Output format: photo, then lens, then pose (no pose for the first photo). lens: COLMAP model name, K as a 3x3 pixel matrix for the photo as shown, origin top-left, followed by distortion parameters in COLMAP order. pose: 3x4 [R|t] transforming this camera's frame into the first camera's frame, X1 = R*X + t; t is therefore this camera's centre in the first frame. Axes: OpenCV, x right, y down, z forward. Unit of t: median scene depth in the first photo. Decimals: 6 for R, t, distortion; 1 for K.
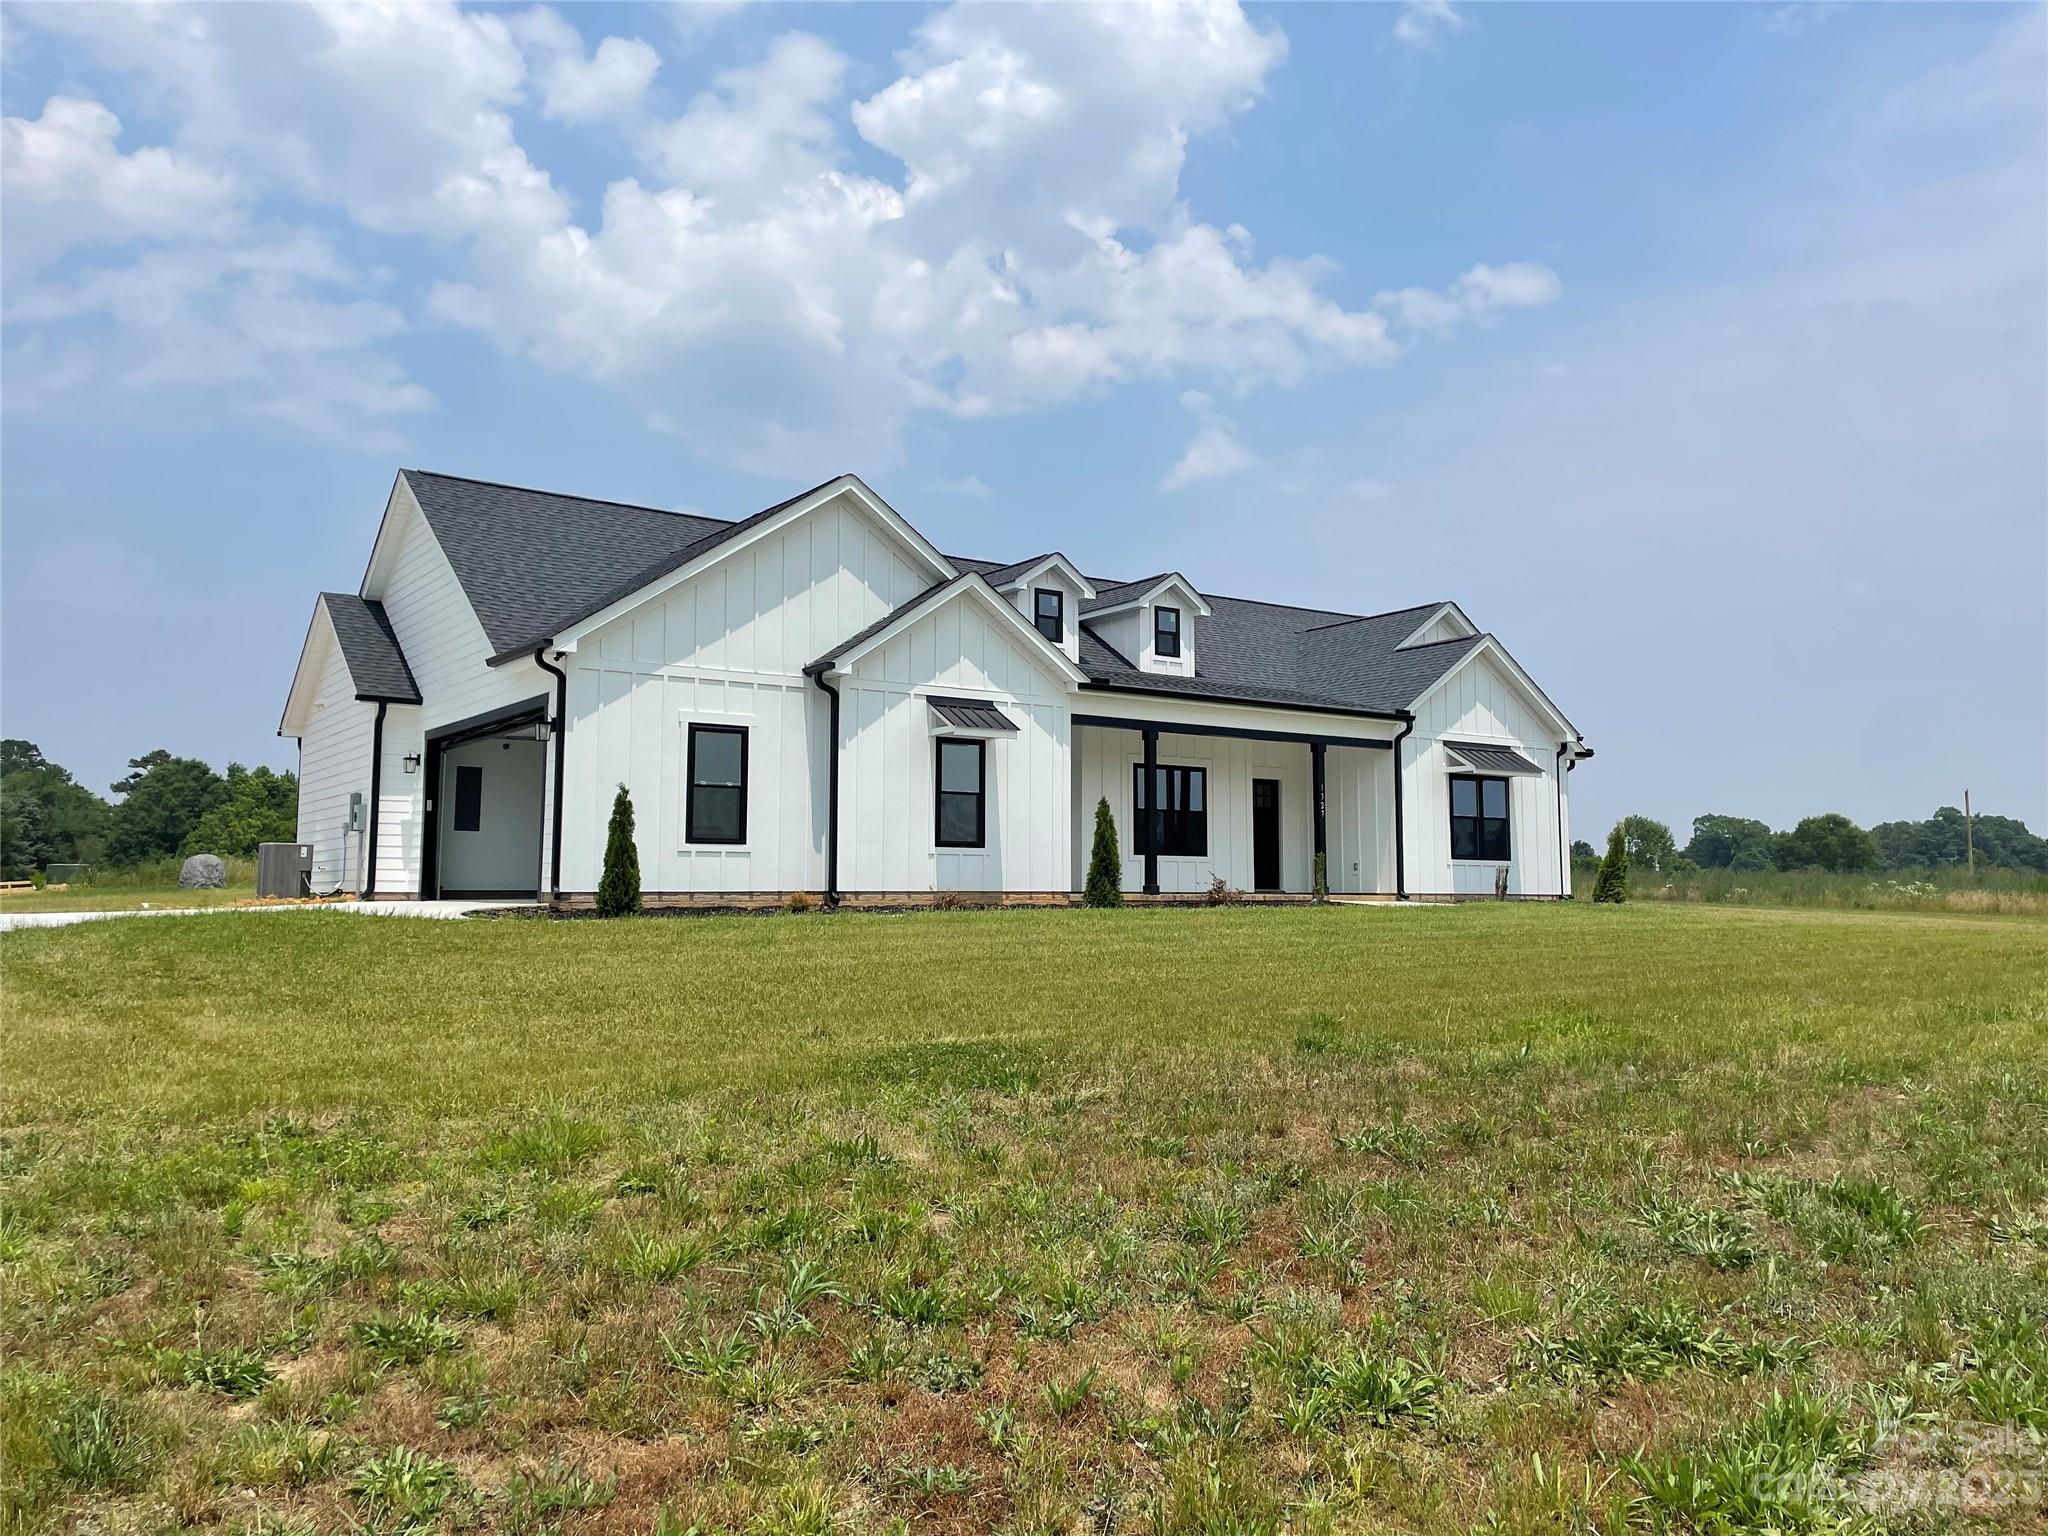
lens RADIAL K [[1550.0, 0, 1024.0], [0, 1550.0, 768.0], [0, 0, 1]] dist [0.040759, -0.004766]
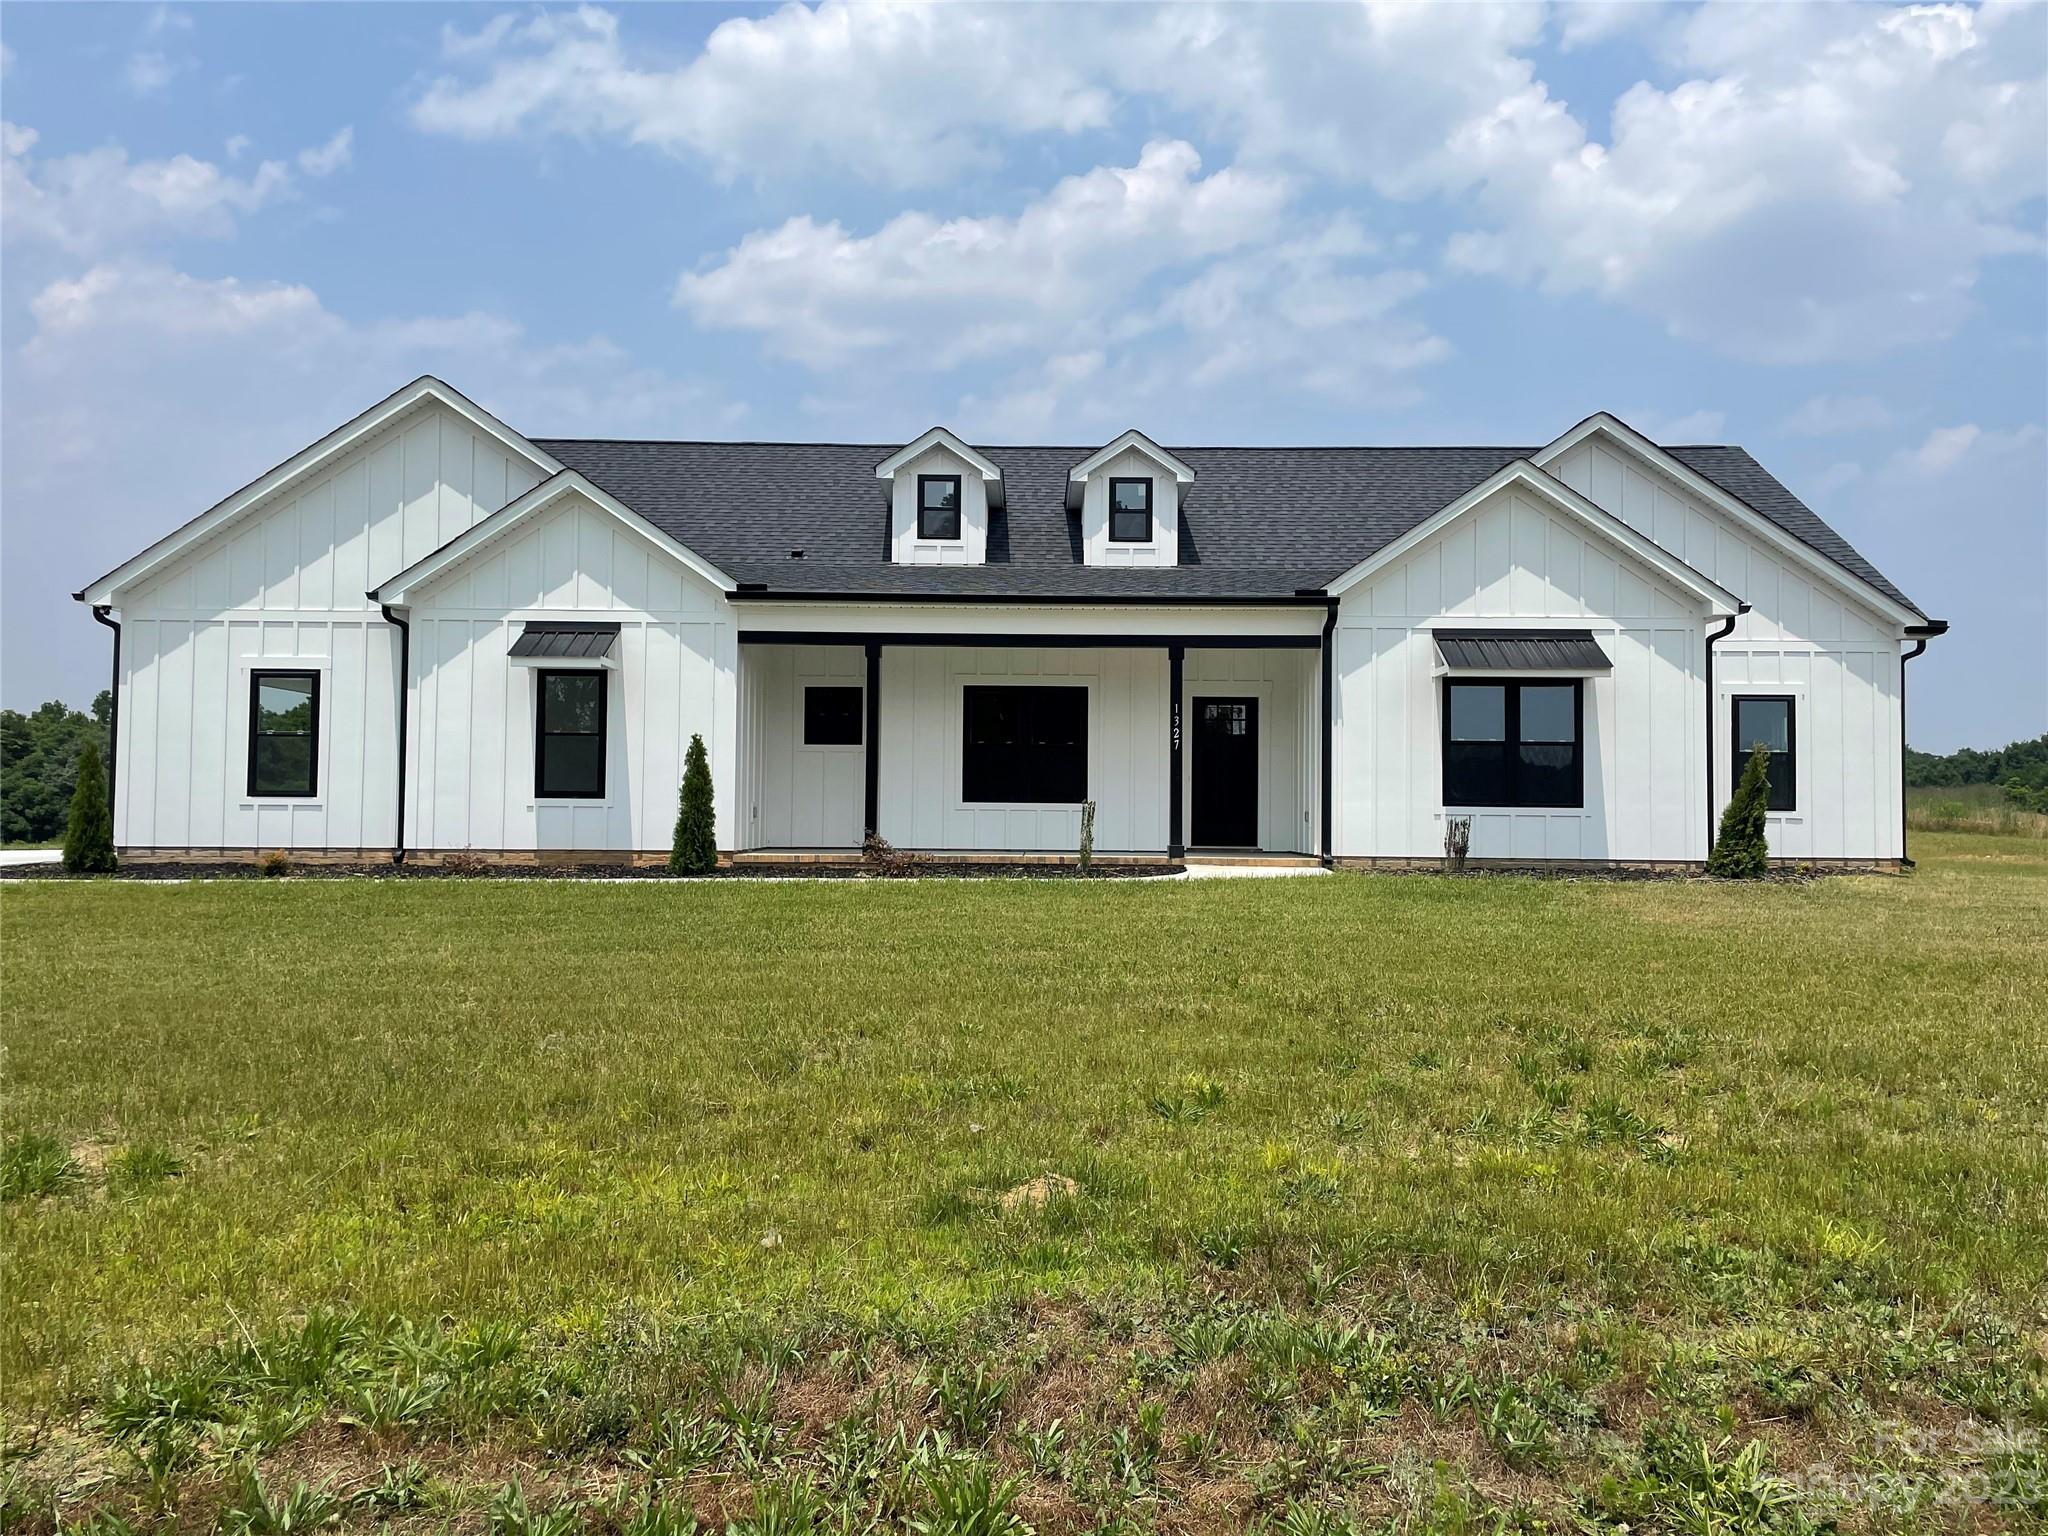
lens RADIAL K [[1550.0, 0, 1024.0], [0, 1550.0, 768.0], [0, 0, 1]] dist [0.040759, -0.004766]
pose [[0.809941, -0.015308, -0.586312, 0.653472], [0.039608, 0.998805, 0.028637, 0.020102], [0.585173, -0.046417, 0.809579, 0.453190]]
